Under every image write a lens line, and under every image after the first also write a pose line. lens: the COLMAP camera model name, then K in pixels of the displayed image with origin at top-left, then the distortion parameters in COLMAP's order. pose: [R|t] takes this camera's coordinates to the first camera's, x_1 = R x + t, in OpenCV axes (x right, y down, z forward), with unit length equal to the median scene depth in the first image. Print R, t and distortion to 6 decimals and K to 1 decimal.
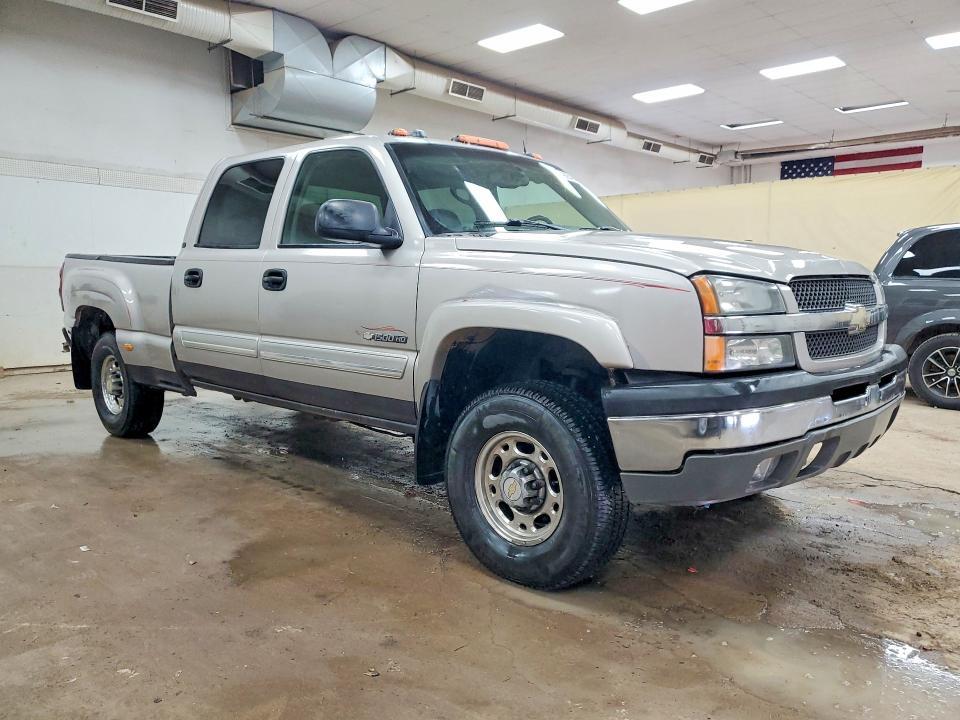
lens RADIAL K [[755.2, 0, 482.5], [0, 755.2, 357.9], [0, 0, 1]] dist [0.025169, -0.004958]
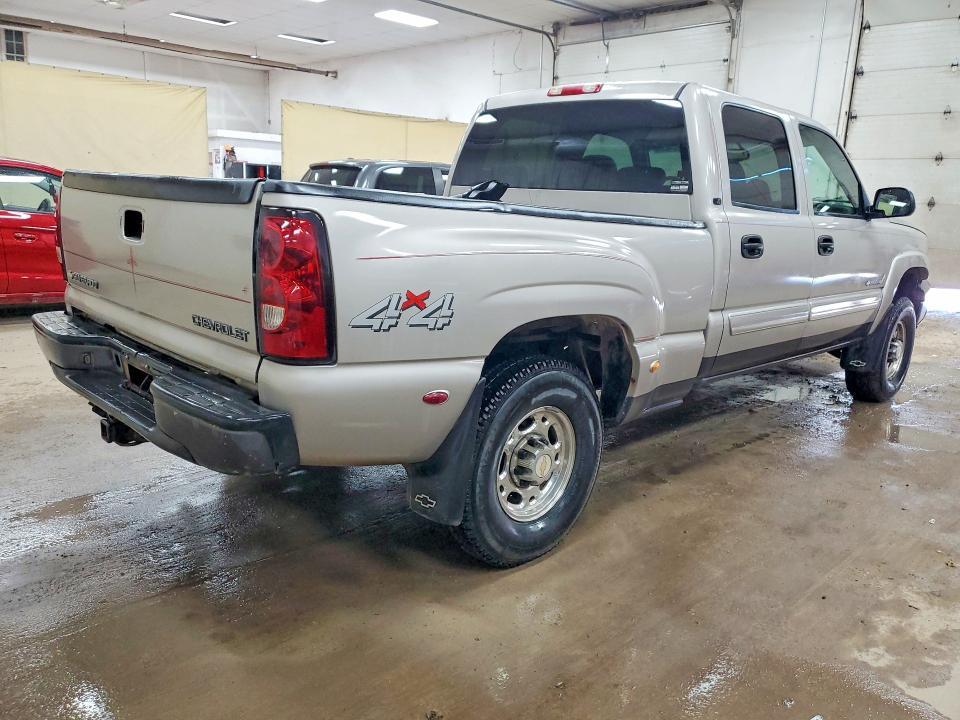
lens RADIAL K [[755.2, 0, 482.5], [0, 755.2, 357.9], [0, 0, 1]] dist [0.025169, -0.004958]
pose [[0.040670, -0.212808, 0.976247, -1.276472], [0.053894, 0.976101, 0.210531, -0.186010], [-0.997718, 0.044051, 0.051167, 1.328756]]
